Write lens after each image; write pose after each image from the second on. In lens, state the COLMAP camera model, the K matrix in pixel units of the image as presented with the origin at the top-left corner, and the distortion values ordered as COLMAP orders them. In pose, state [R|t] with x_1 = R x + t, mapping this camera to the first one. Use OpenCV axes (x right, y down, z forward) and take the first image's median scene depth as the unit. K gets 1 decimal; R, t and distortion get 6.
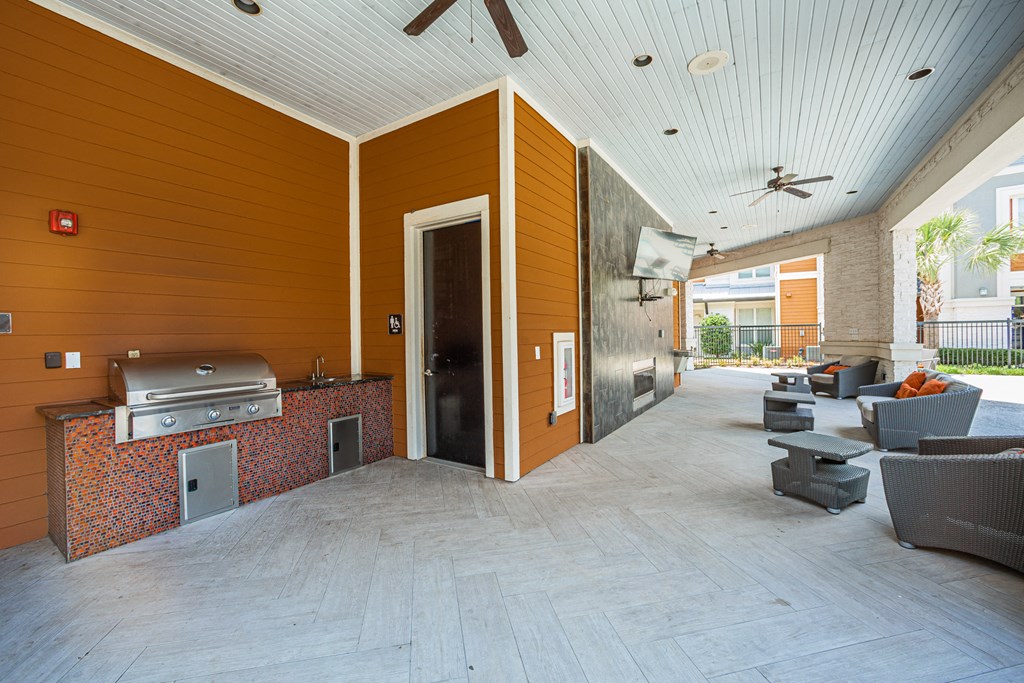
lens RADIAL K [[430.2, 0, 518.8], [0, 430.2, 332.9], [0, 0, 1]] dist [0.001330, 0.001126]
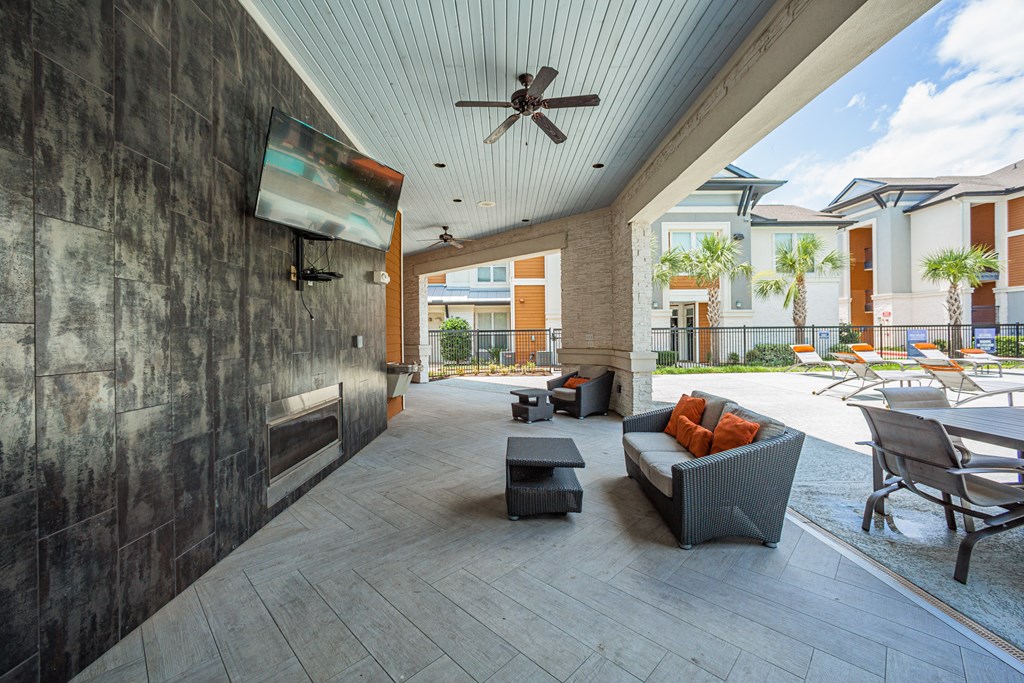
lens RADIAL K [[430.2, 0, 511.3], [0, 430.2, 334.6], [0, 0, 1]] dist [0.001330, 0.001126]
pose [[0.854985, 0.004778, 0.518630, 0.182156], [-0.002146, 0.999982, -0.005674, -0.004332], [-0.518648, 0.003738, 0.854980, 0.331476]]
